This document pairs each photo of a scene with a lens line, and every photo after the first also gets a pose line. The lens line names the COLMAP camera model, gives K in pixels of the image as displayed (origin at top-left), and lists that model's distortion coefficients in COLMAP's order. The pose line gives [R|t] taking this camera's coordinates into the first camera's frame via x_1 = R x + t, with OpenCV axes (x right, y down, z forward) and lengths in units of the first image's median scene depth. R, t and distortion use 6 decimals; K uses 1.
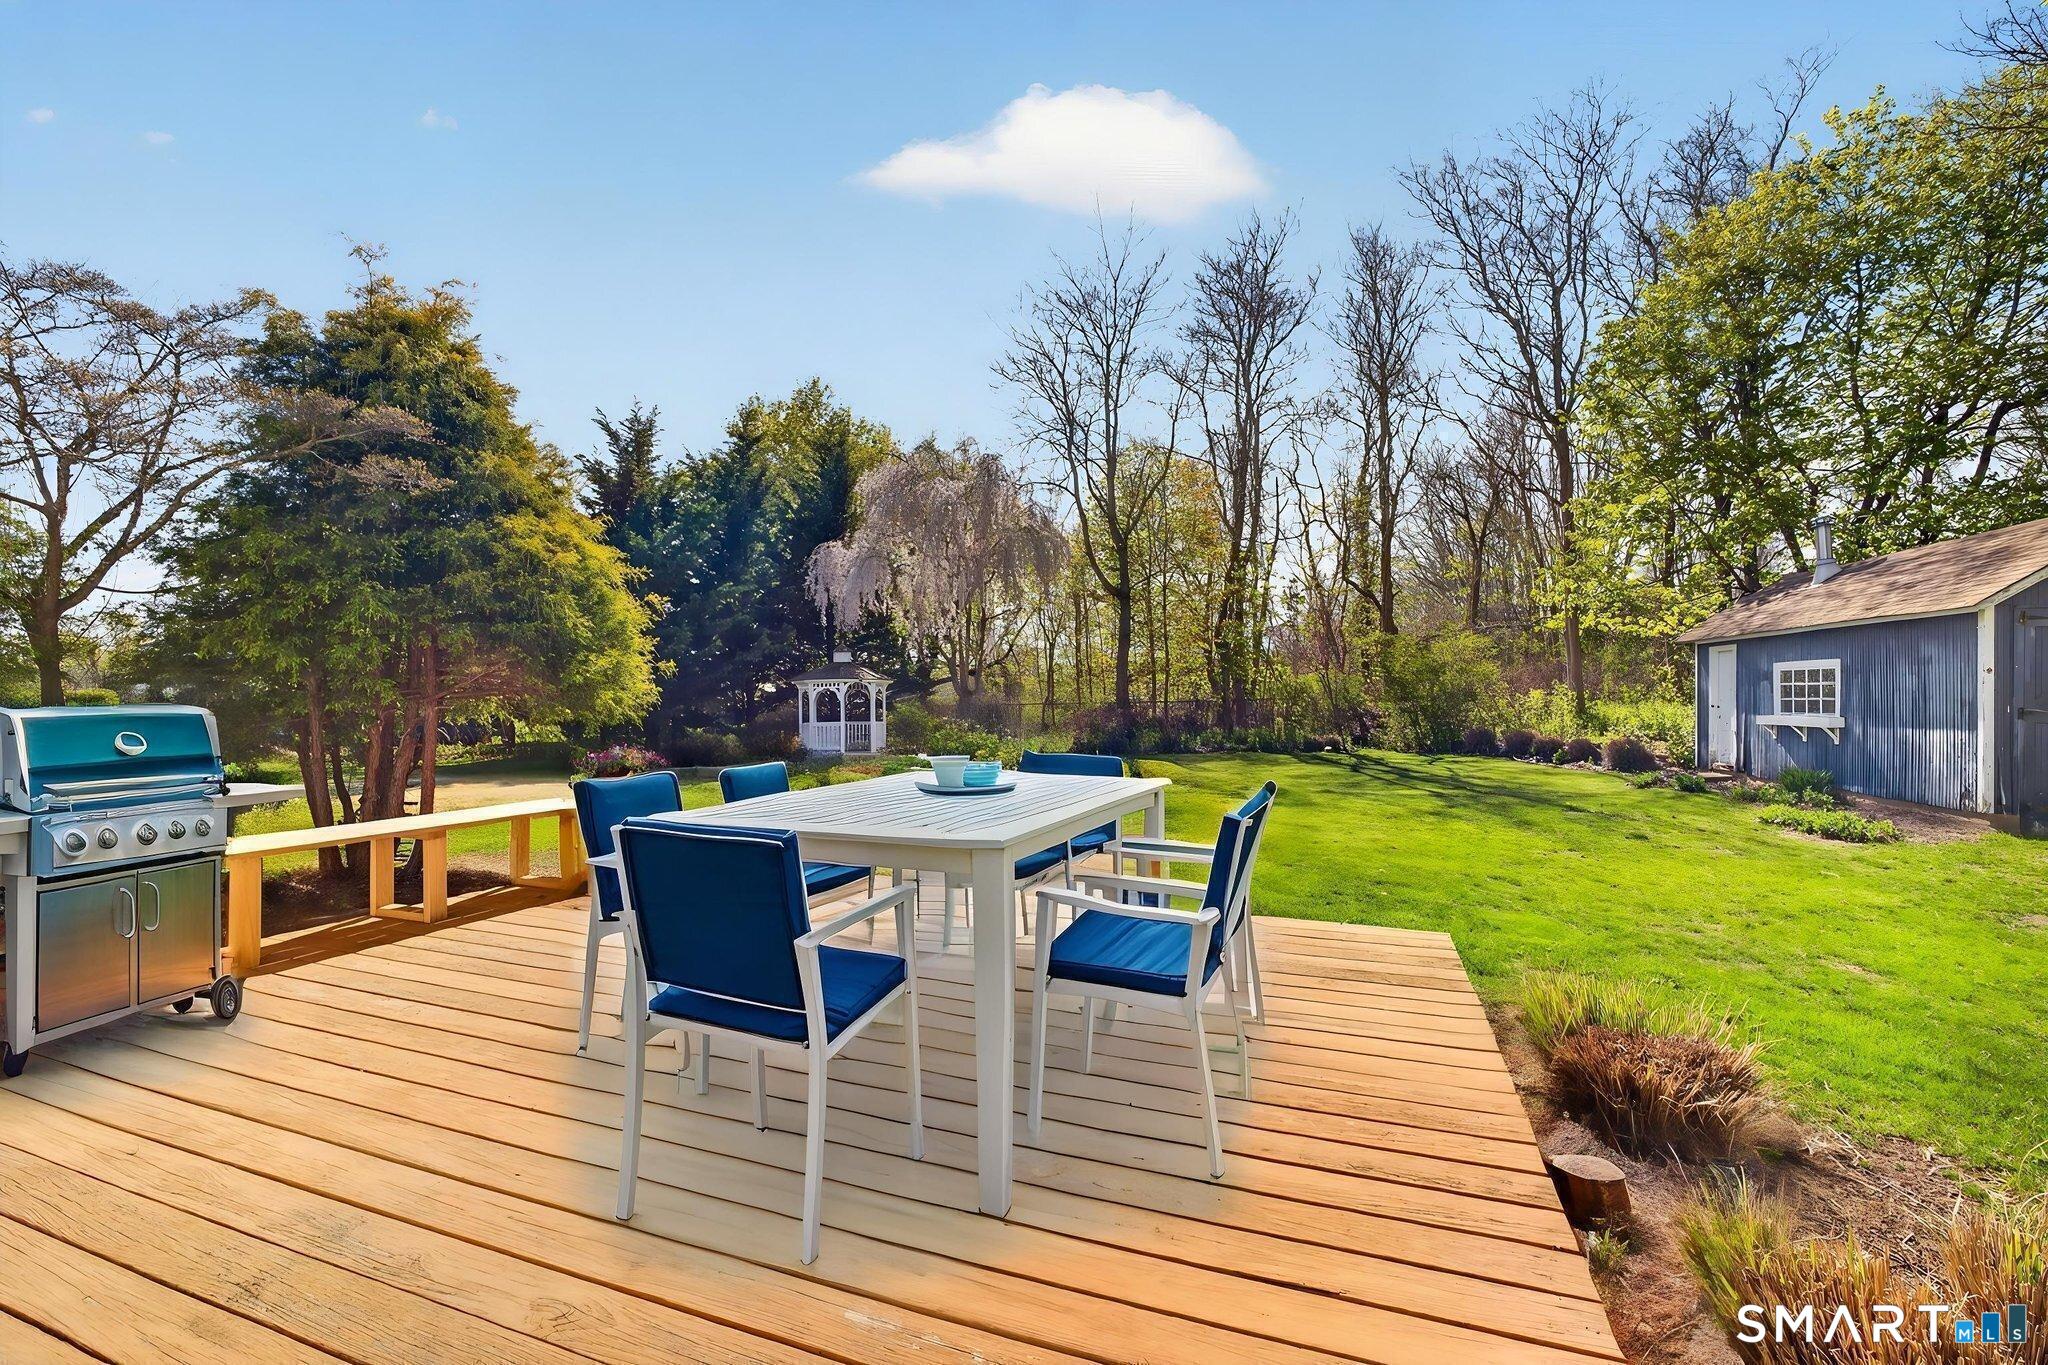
lens RADIAL K [[879.3, 0, 1032.2], [0, 879.3, 682.8], [0, 0, 1]] dist [-0.007538, -0.000263]
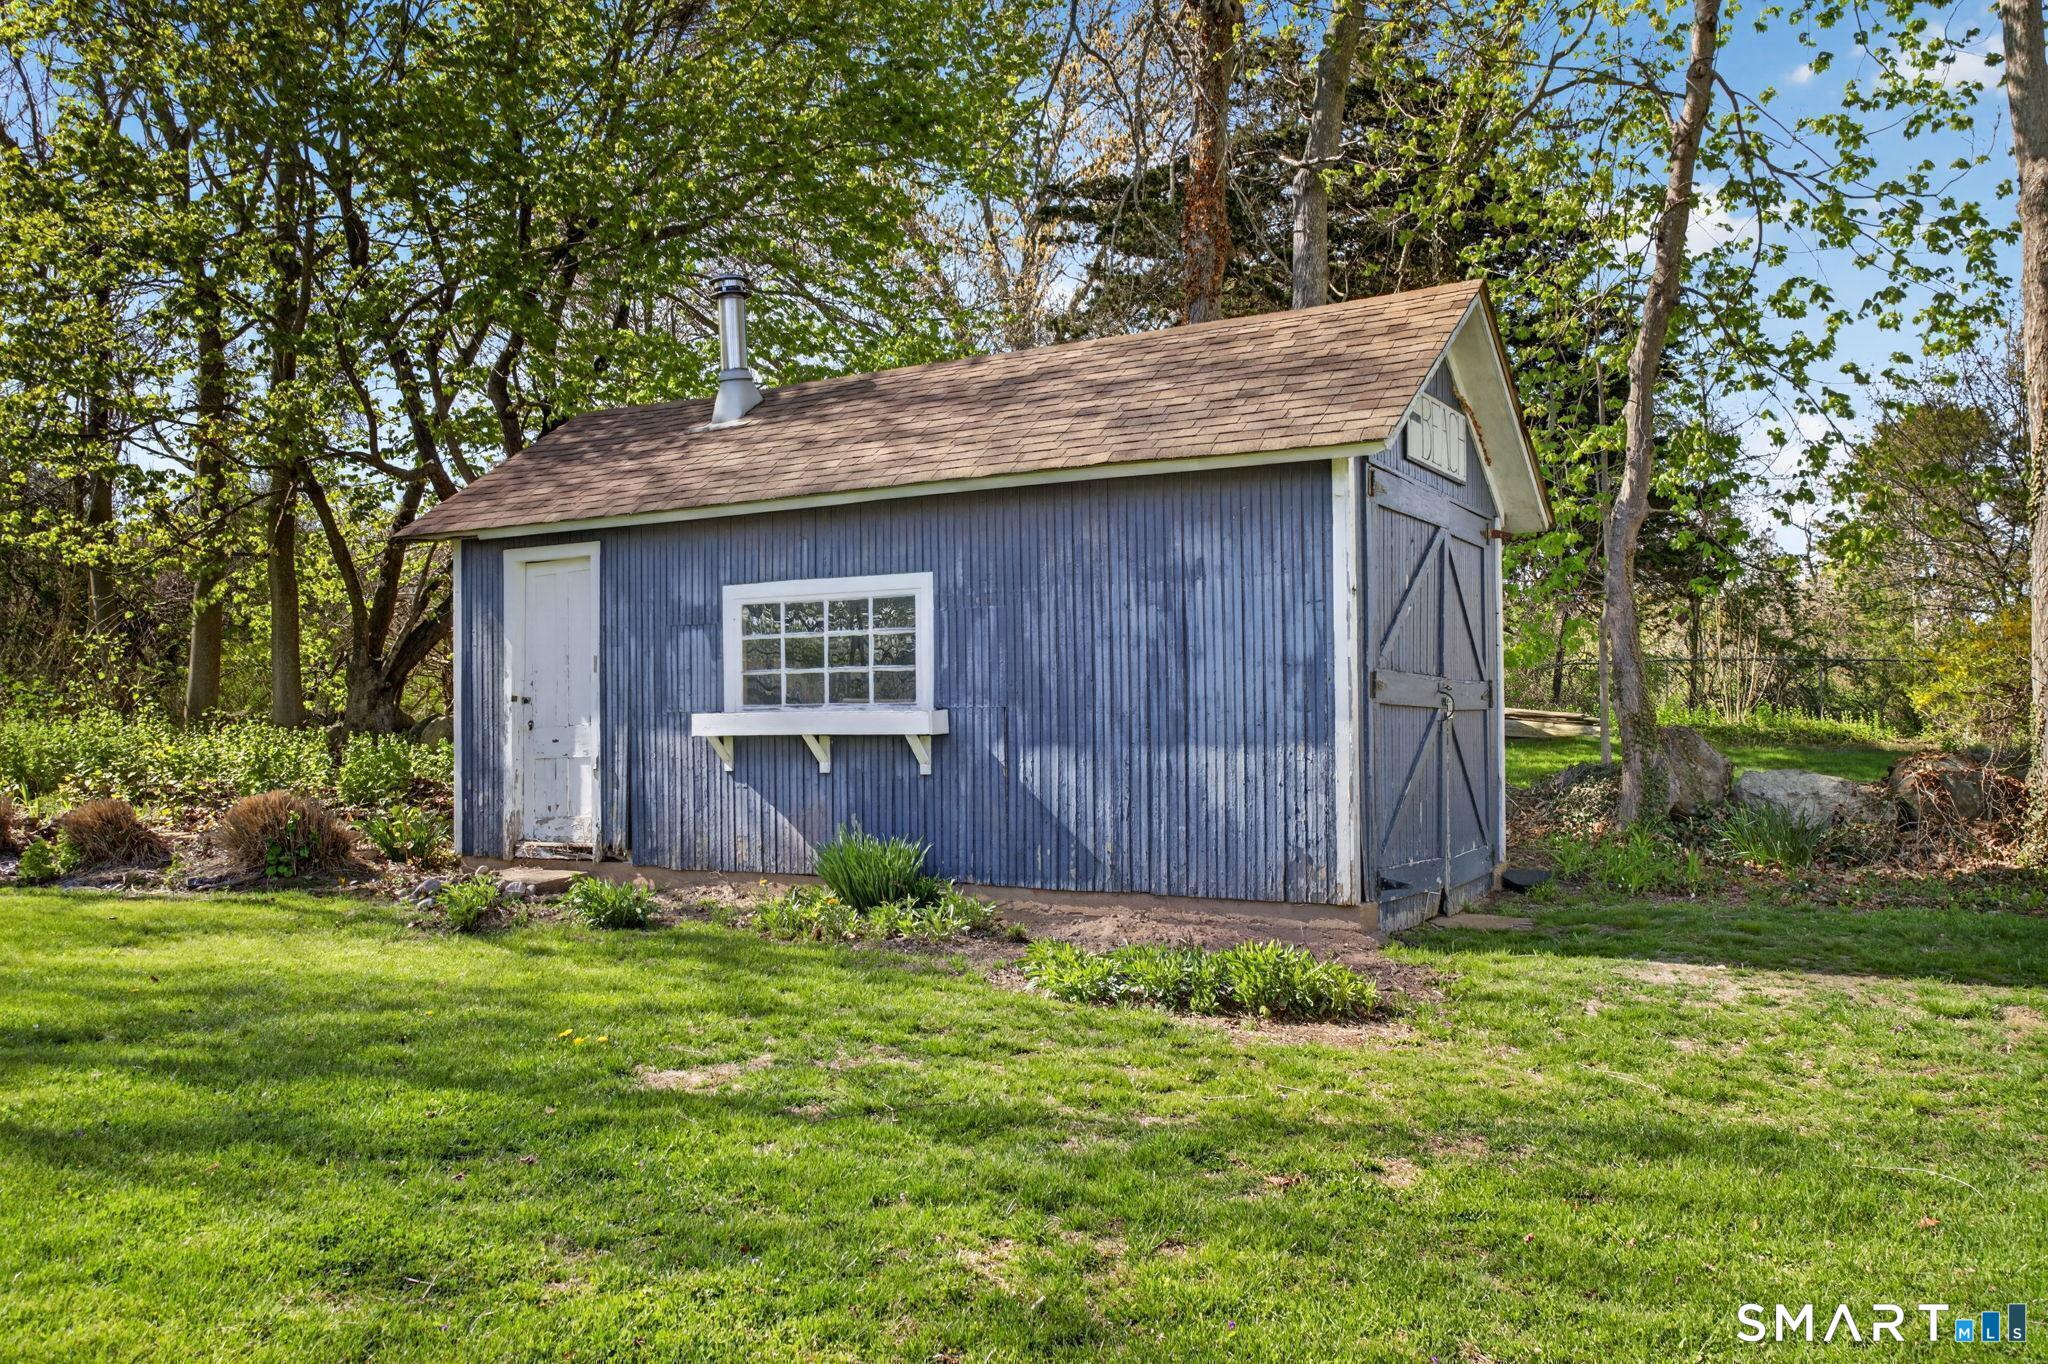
lens RADIAL K [[874.7, 0, 1022.9], [0, 874.7, 687.3], [0, 0, 1]] dist [-0.002622, 0.000503]
pose [[0.096221, 0.003962, 0.995352, 0.468663], [0.010937, 0.999927, -0.005038, 0.029465], [-0.995300, 0.011371, 0.096171, 0.851956]]
